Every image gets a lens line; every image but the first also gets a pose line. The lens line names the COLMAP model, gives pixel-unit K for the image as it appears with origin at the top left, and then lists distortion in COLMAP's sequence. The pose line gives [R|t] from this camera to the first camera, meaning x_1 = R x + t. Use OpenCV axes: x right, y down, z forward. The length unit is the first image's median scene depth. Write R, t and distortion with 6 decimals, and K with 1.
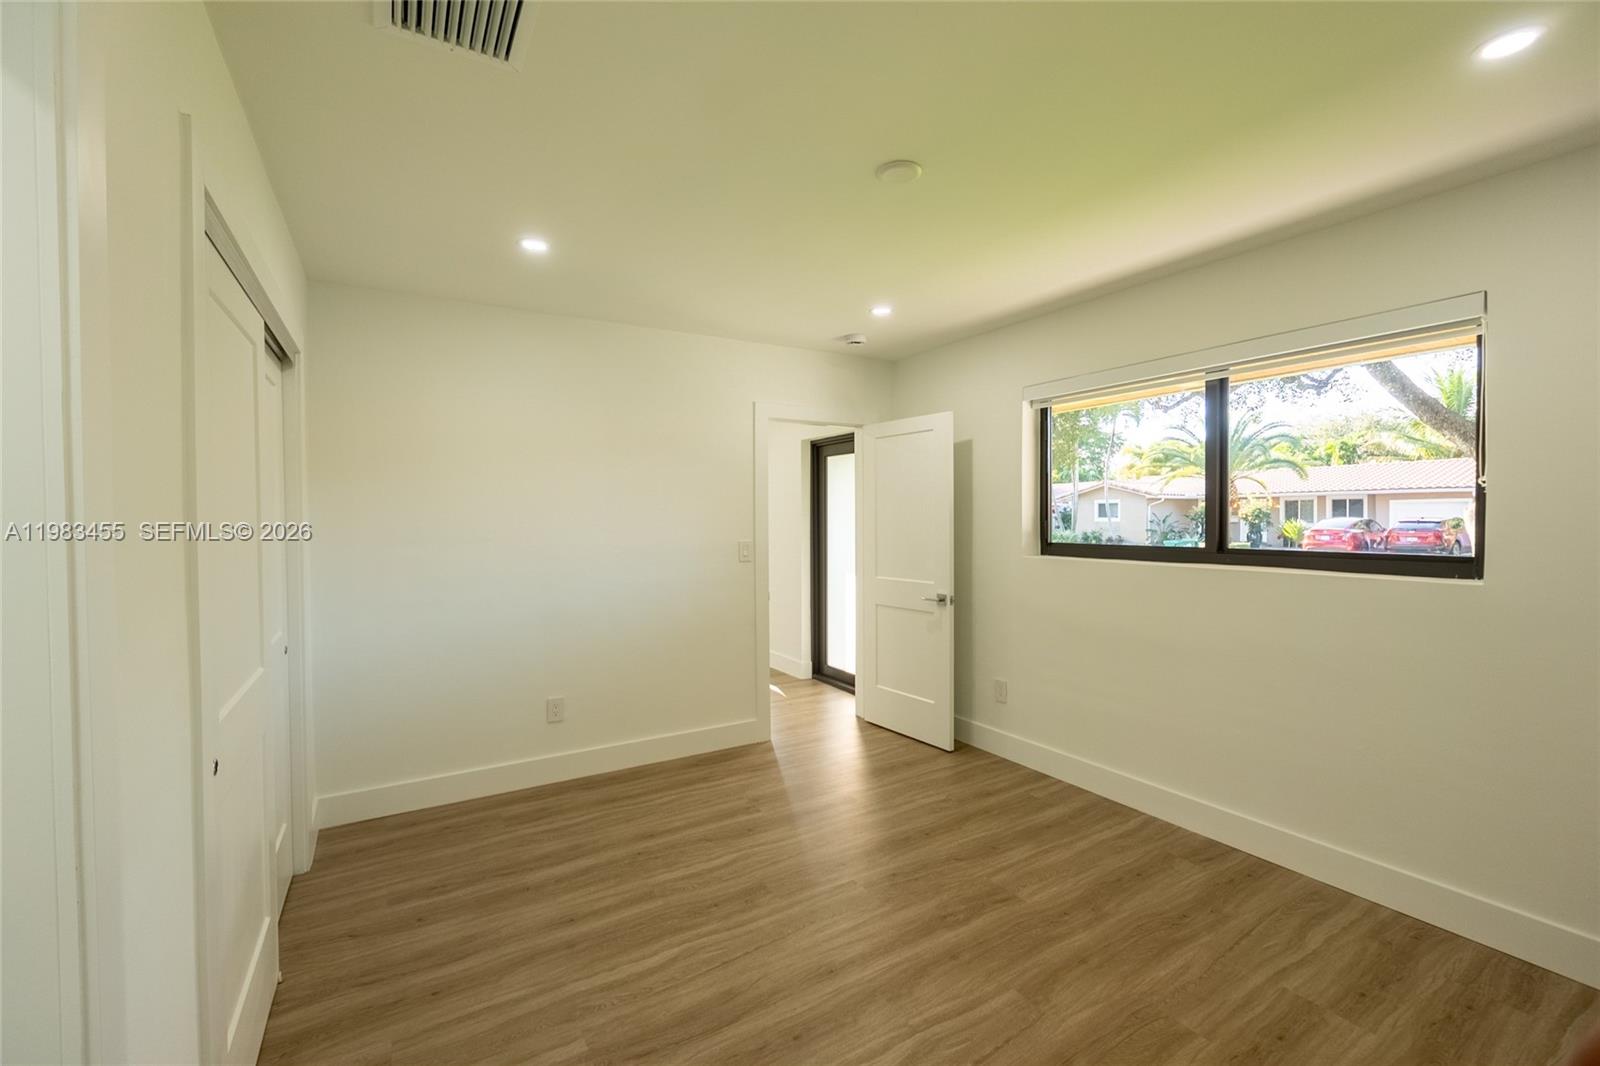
lens RADIAL K [[680.7, 0, 796.7], [0, 680.7, 528.0], [0, 0, 1]] dist [-0.005980, -0.000044]
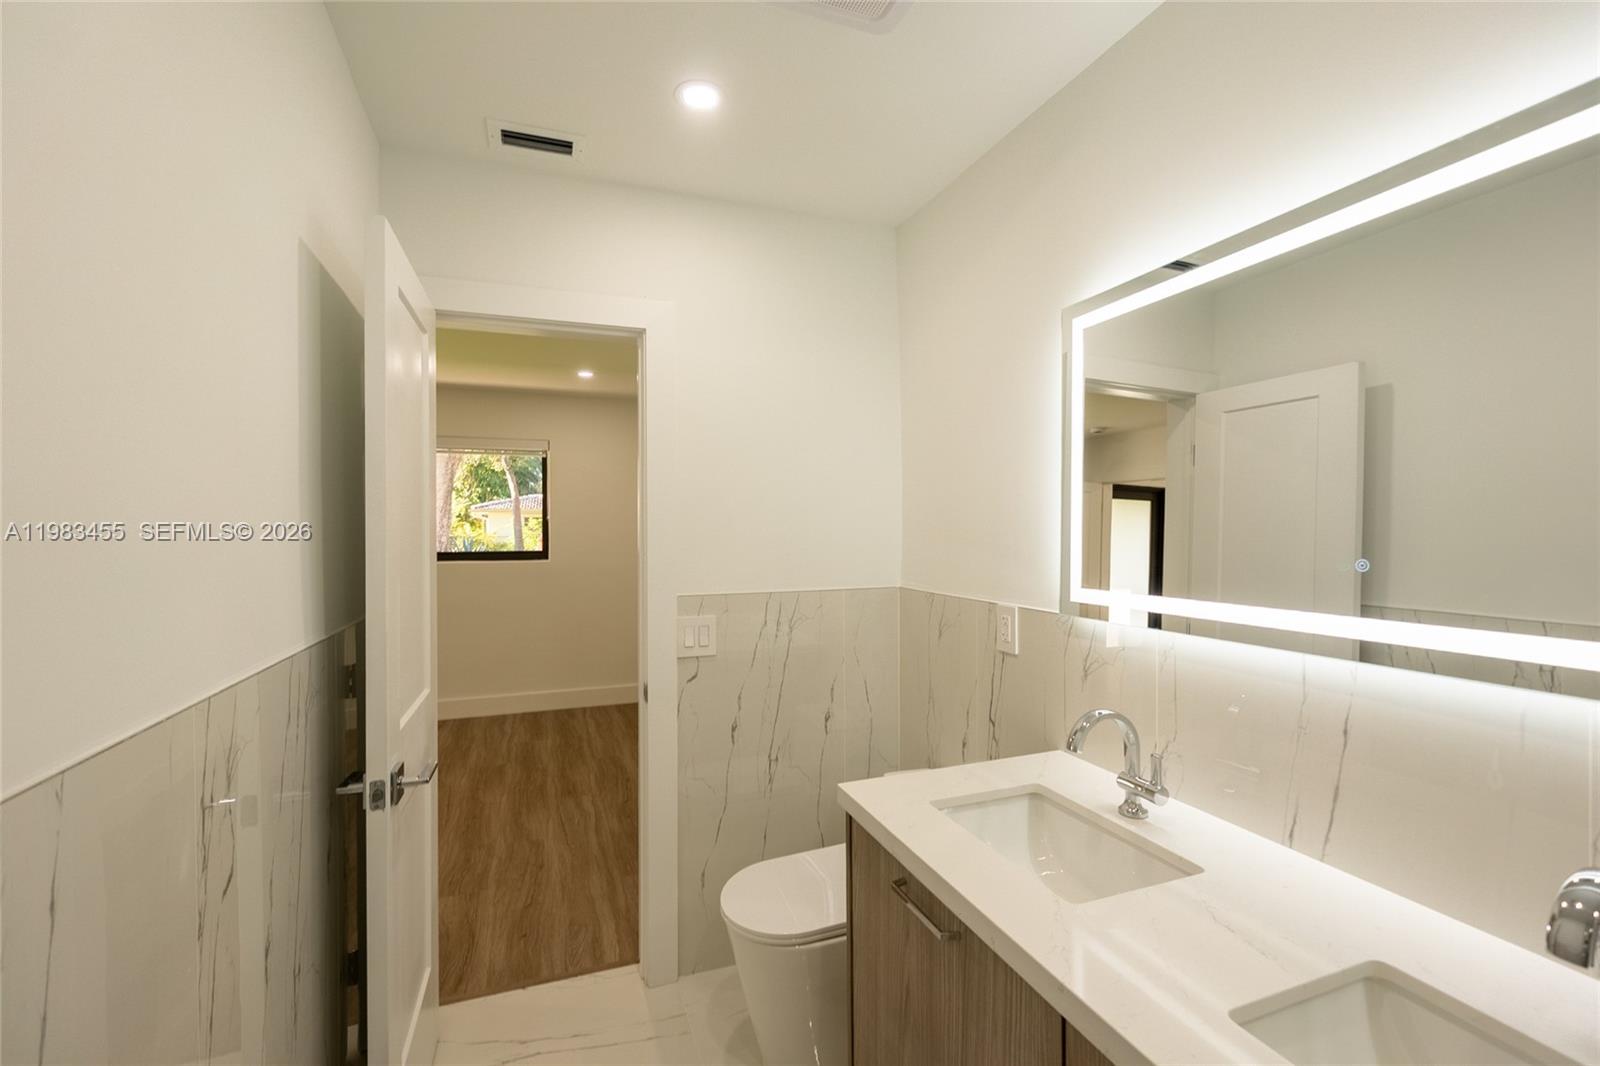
lens RADIAL K [[674.9, 0, 794.7], [0, 674.9, 536.0], [0, 0, 1]] dist [-0.002048, -0.000103]
pose [[0.190498, -0.009925, 0.981637, -1.172472], [0.018906, 0.999801, 0.006440, -0.006946], [-0.981506, 0.017332, 0.190647, -0.321867]]
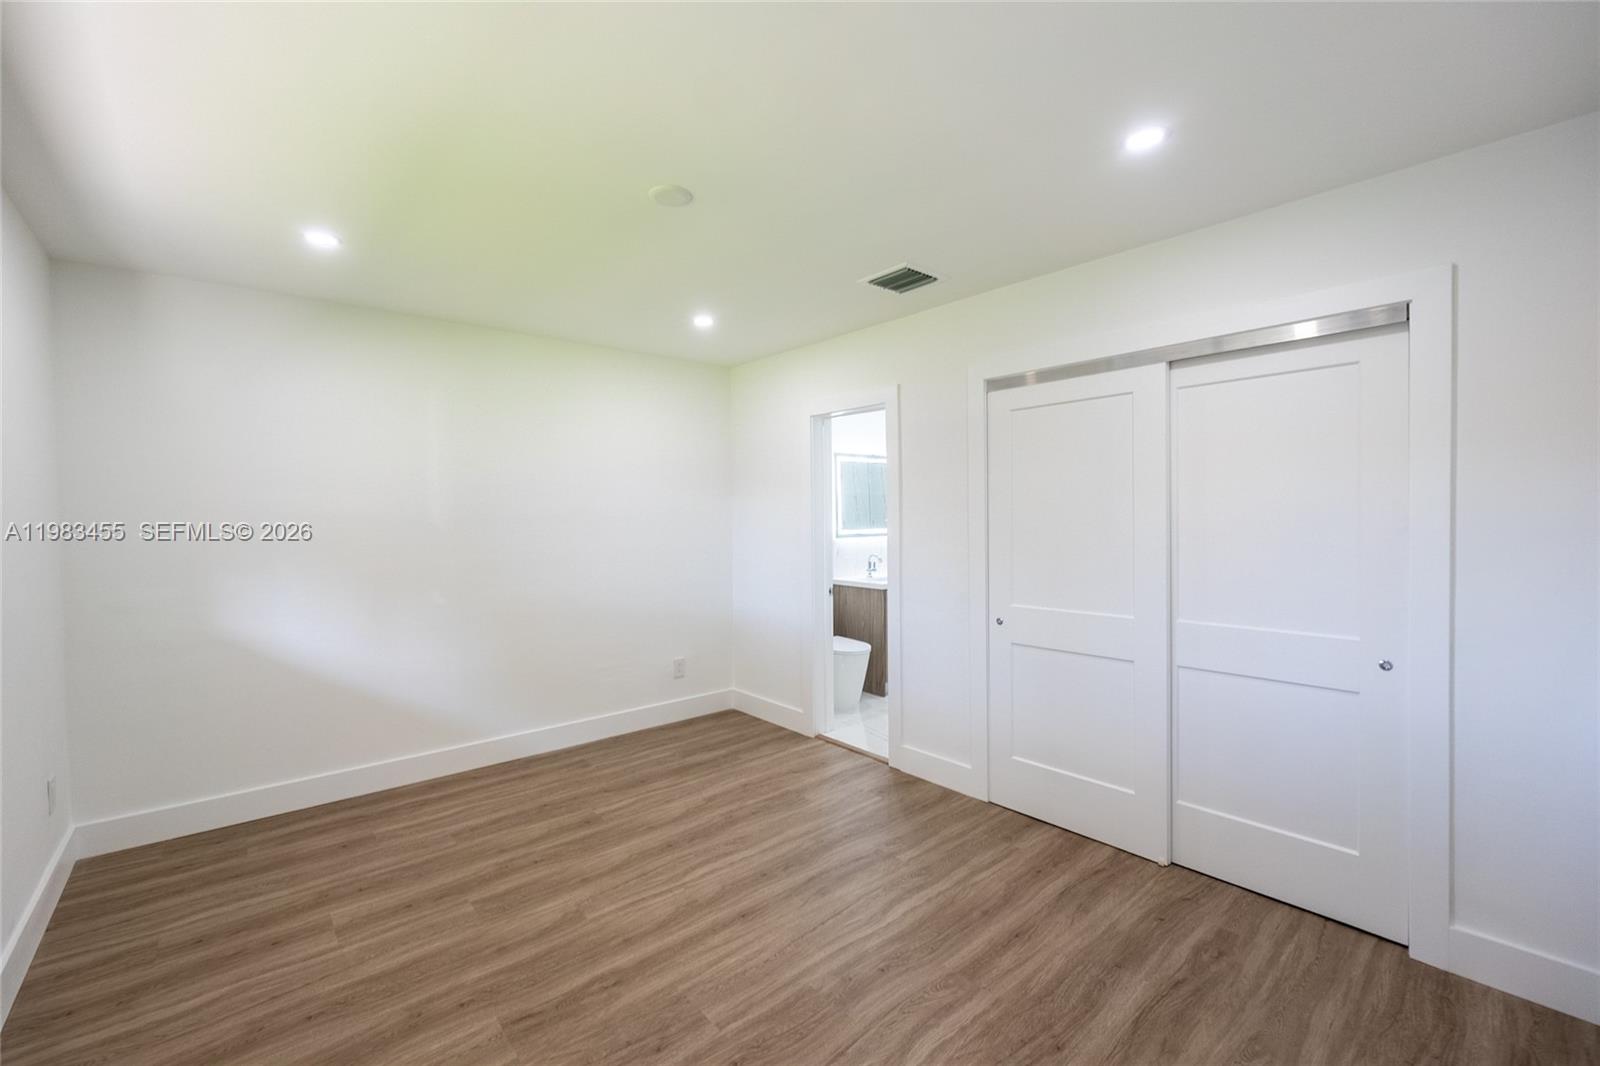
lens RADIAL K [[674.9, 0, 794.7], [0, 674.9, 536.0], [0, 0, 1]] dist [-0.002048, -0.000103]
pose [[-0.986184, 0.014417, -0.165023, 0.134891], [0.007473, 0.999063, 0.042618, -0.031244], [0.165483, 0.040796, -0.985369, 1.976374]]
